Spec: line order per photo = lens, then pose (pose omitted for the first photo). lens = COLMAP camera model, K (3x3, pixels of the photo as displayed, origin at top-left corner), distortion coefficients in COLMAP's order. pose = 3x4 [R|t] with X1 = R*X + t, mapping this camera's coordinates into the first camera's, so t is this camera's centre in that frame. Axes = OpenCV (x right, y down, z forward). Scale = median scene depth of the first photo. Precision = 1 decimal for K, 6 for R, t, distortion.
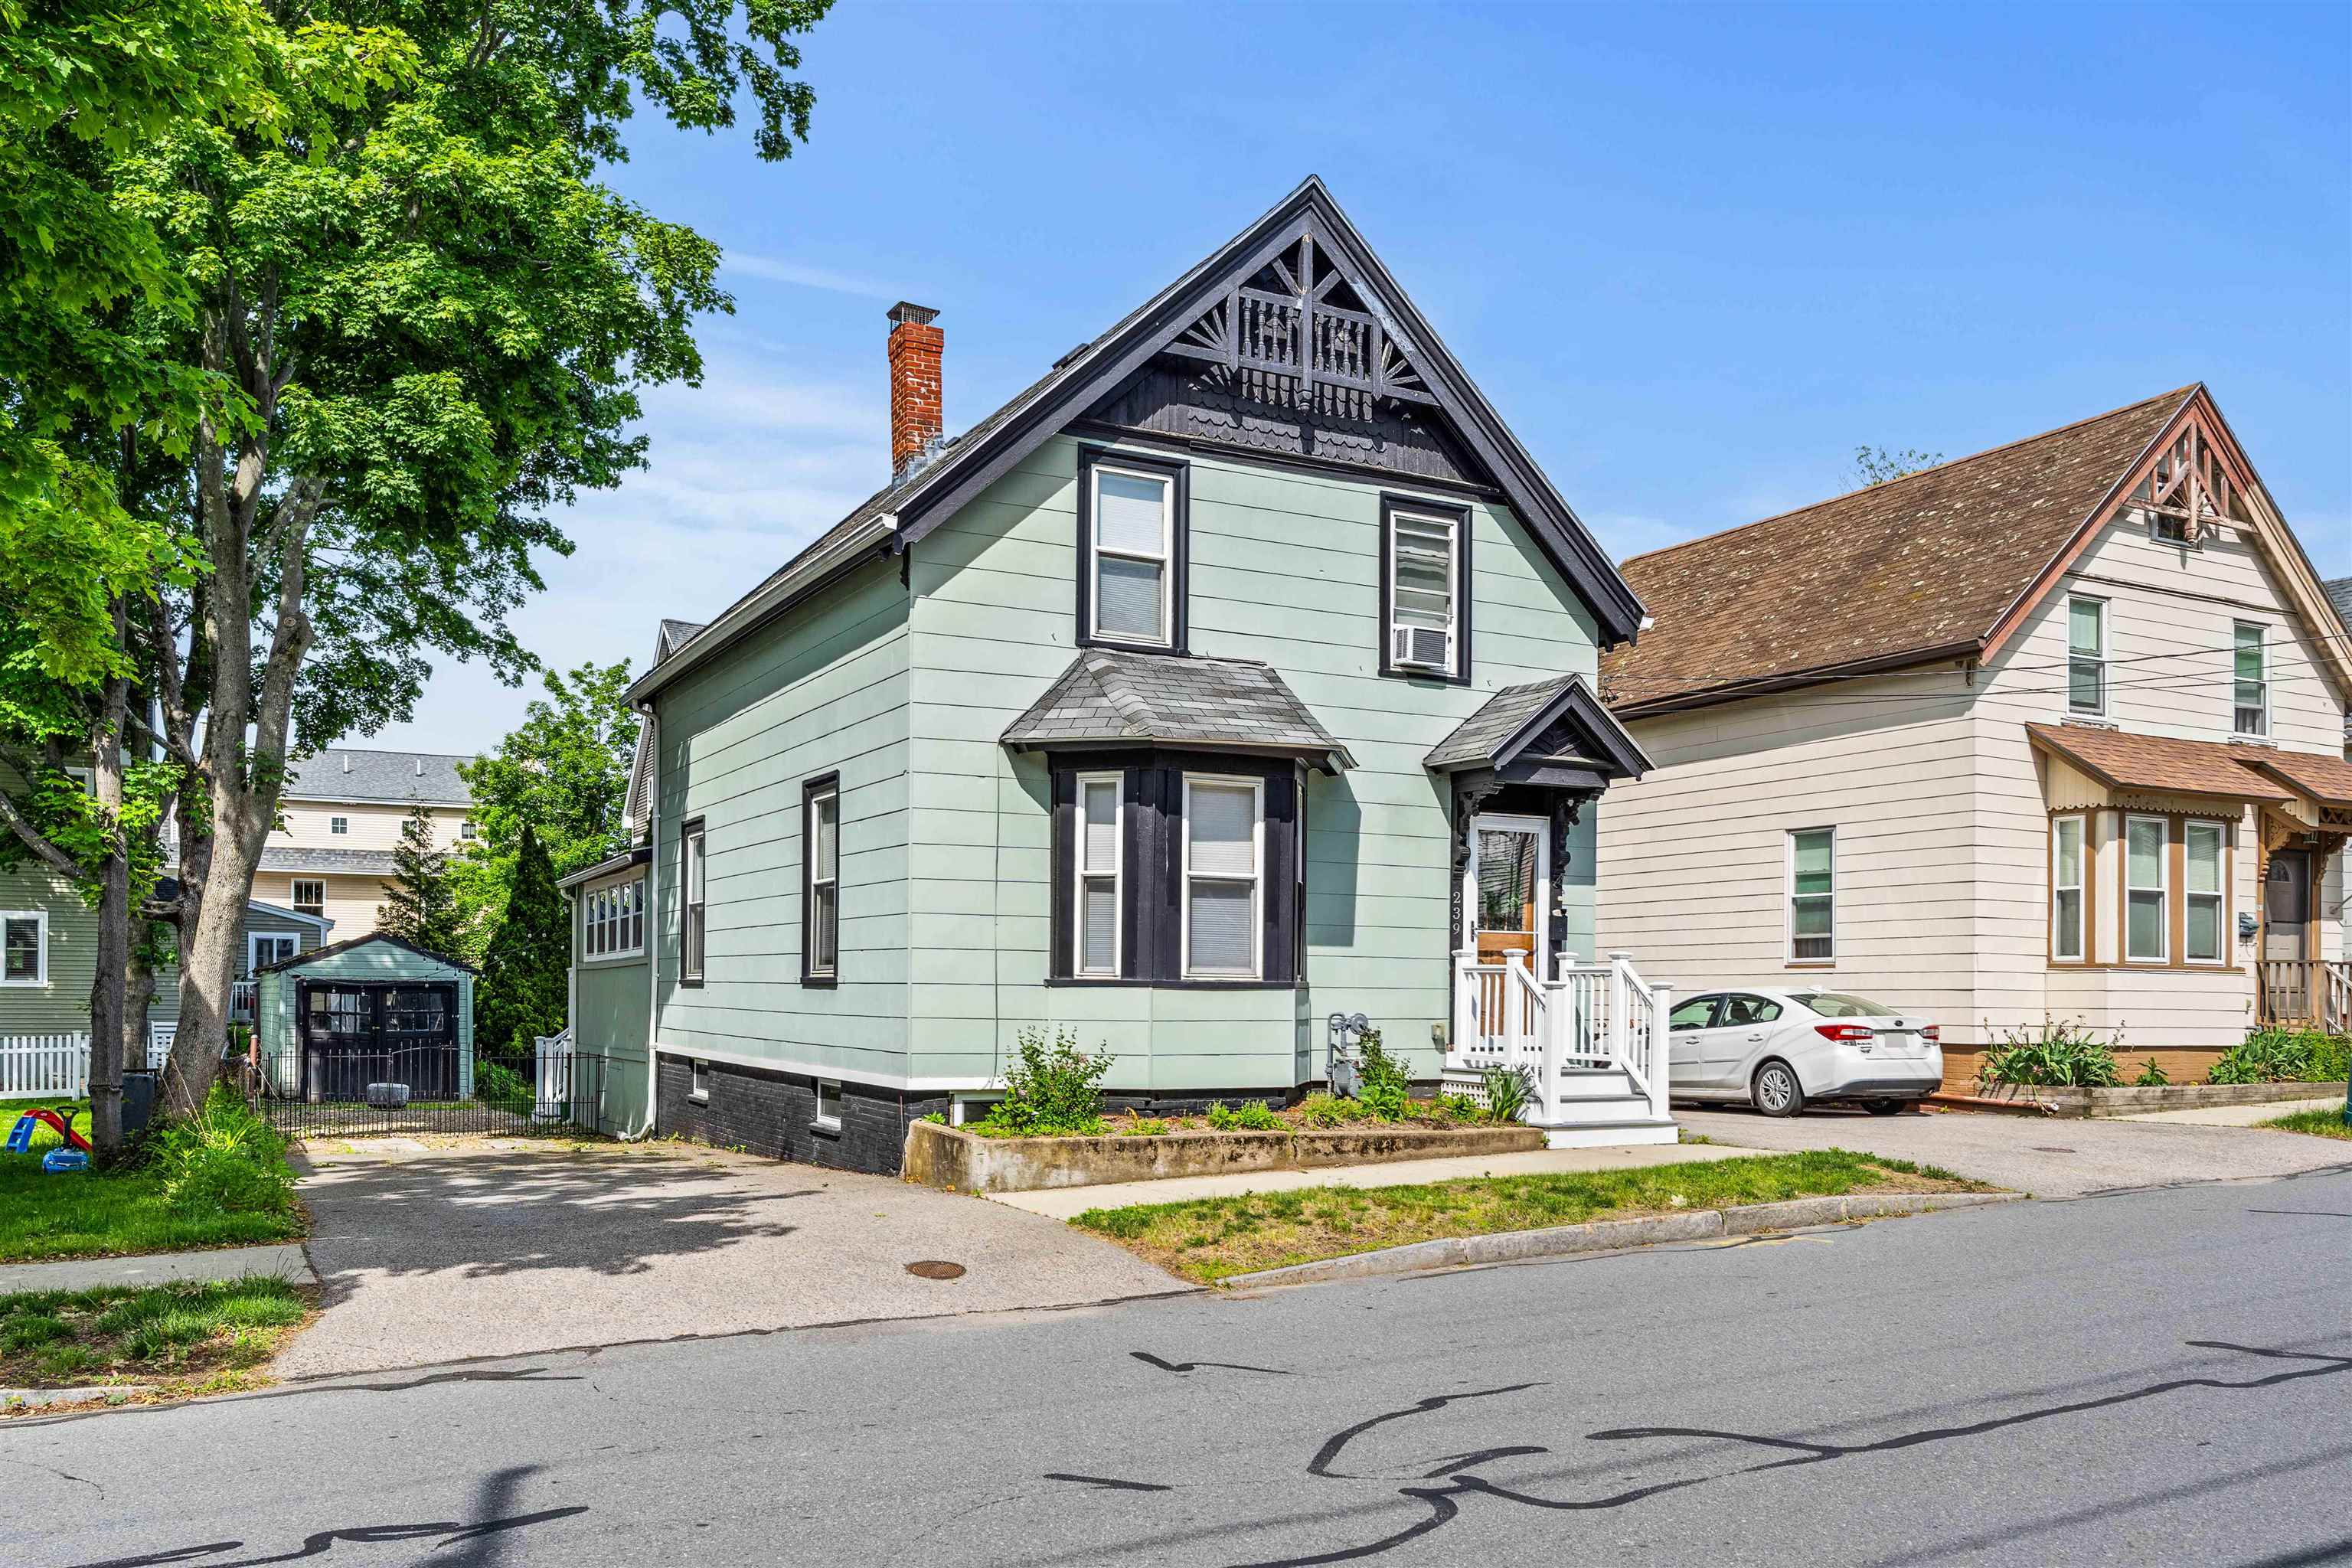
lens RADIAL K [[1828.8, 0, 1179.8], [0, 1828.8, 886.3], [0, 0, 1]] dist [-0.003372, -0.000480]
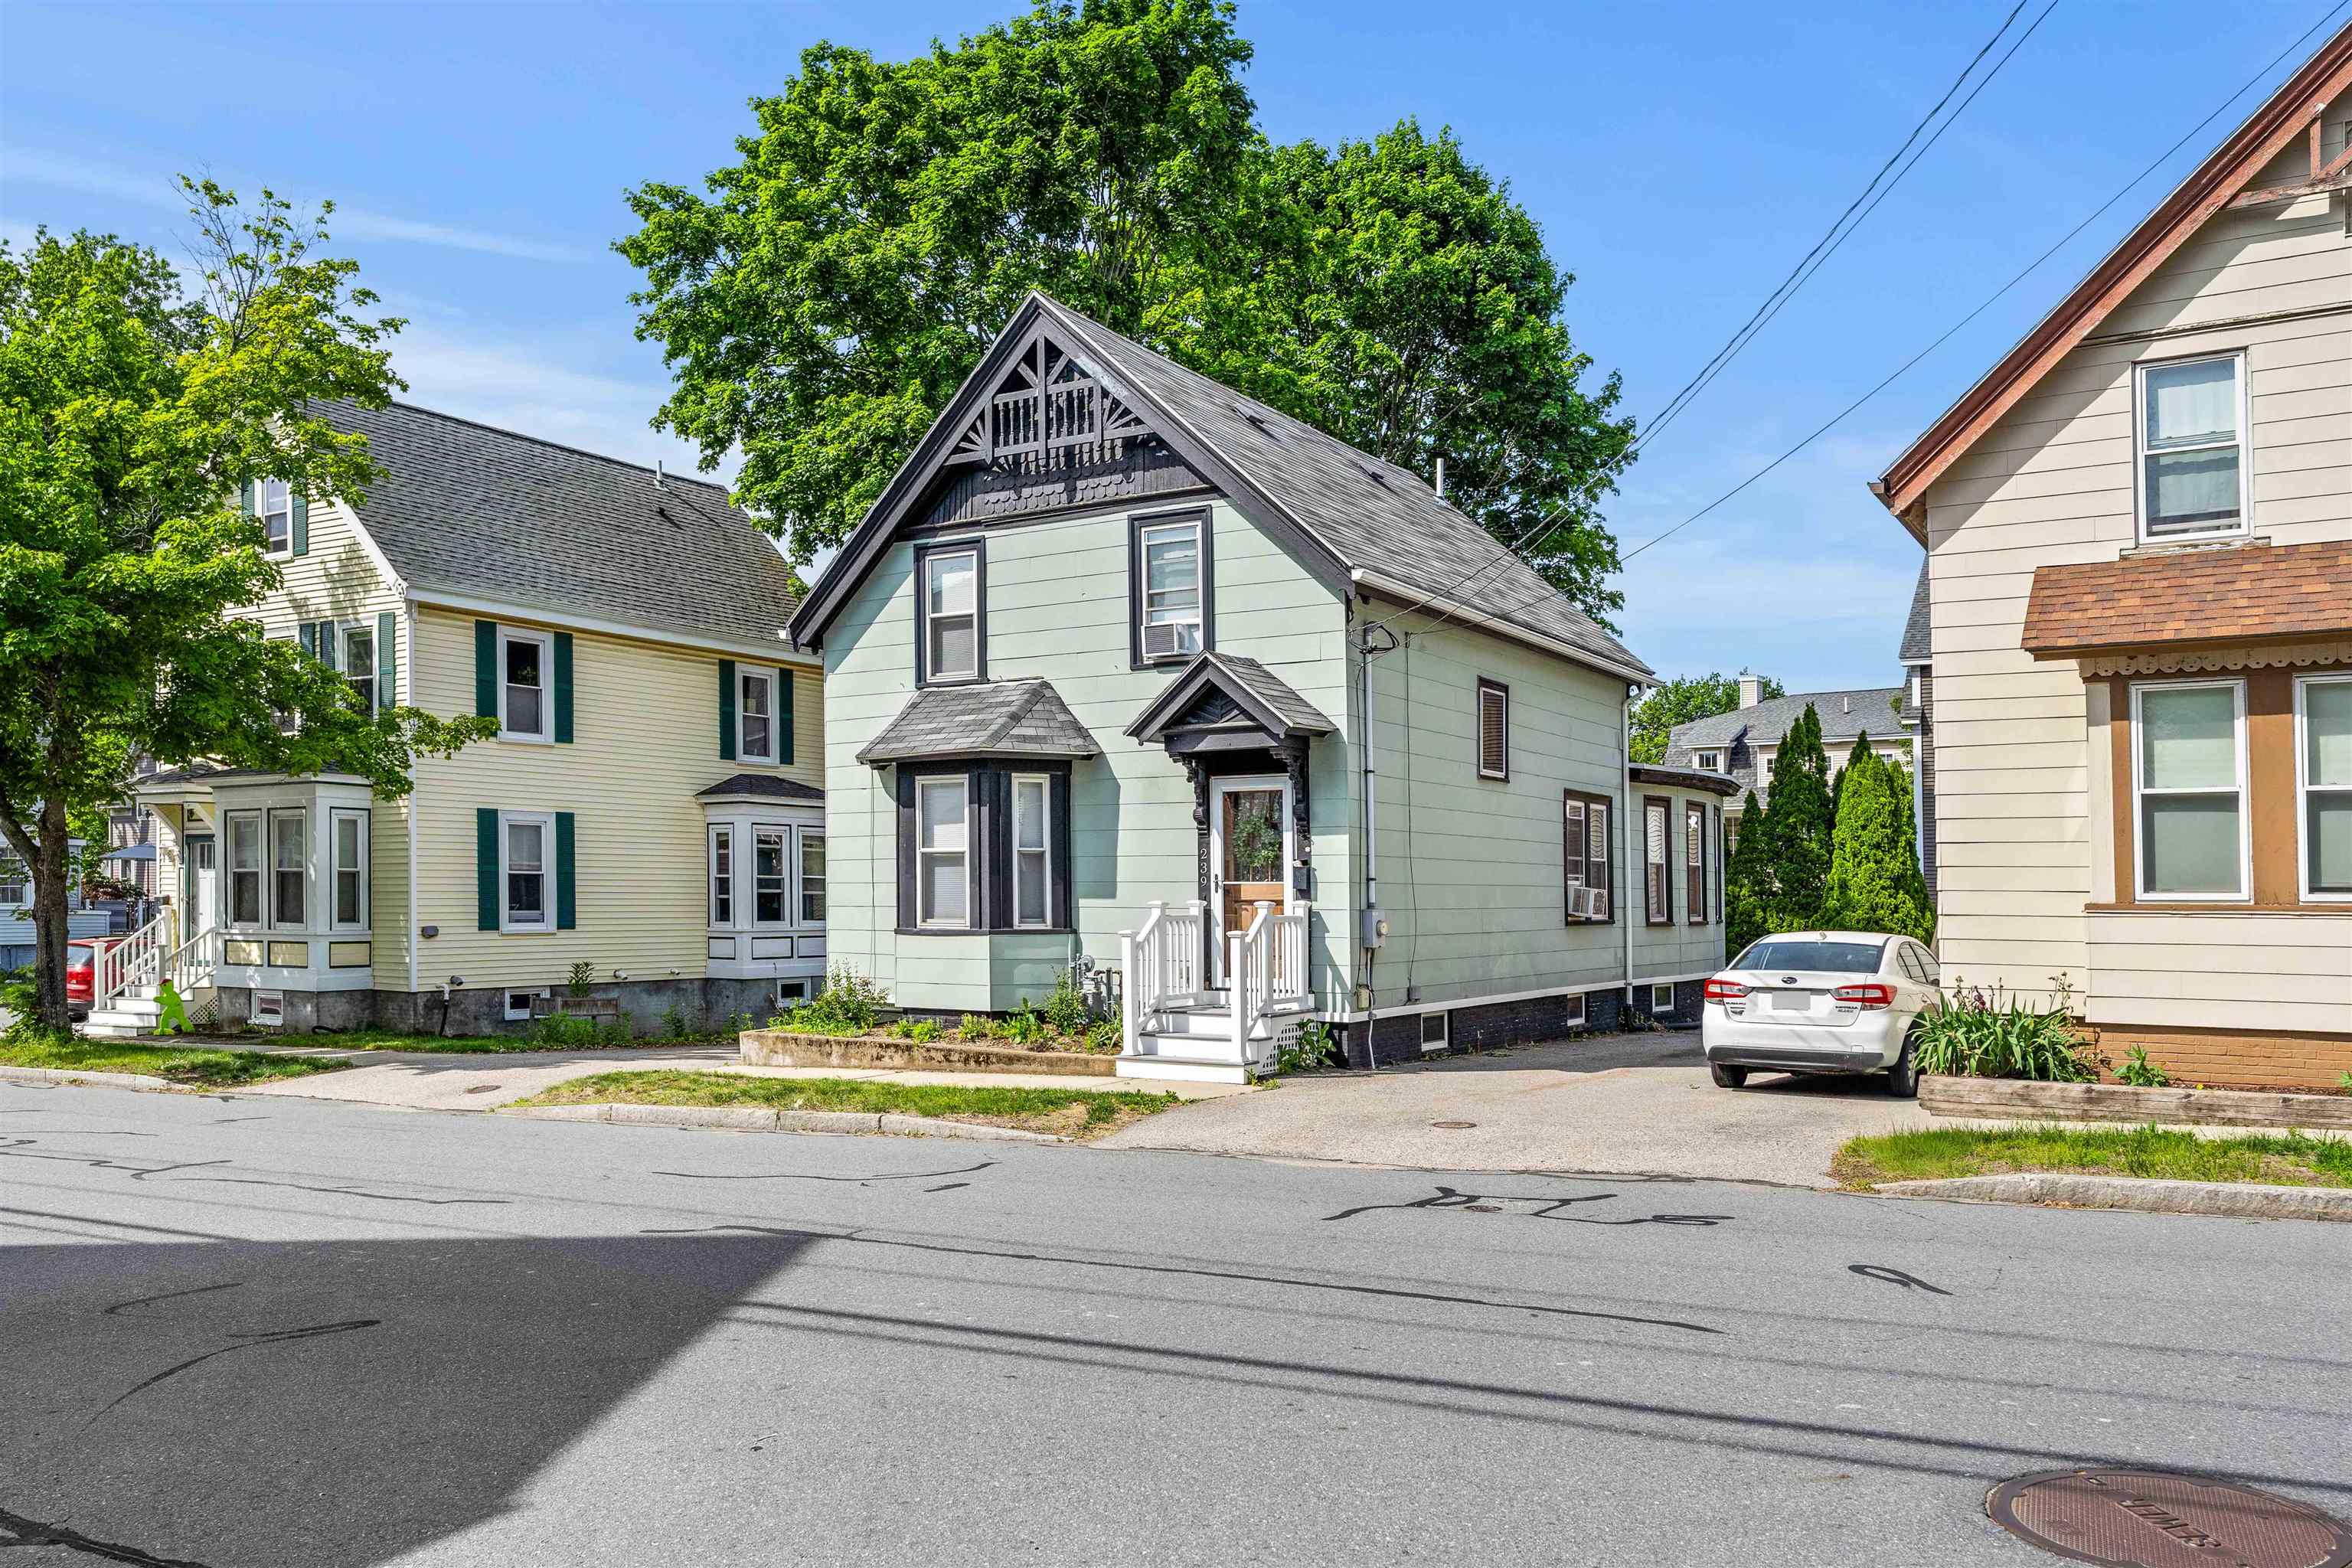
lens RADIAL K [[1775.6, 0, 1176.0], [0, 1775.6, 784.0], [0, 0, 1]] dist [0.010155, 0.003733]
pose [[0.508716, -0.065979, -0.858403, 1.144587], [0.049706, 0.997647, -0.047224, 0.014749], [0.859498, -0.018644, 0.510798, 0.447943]]
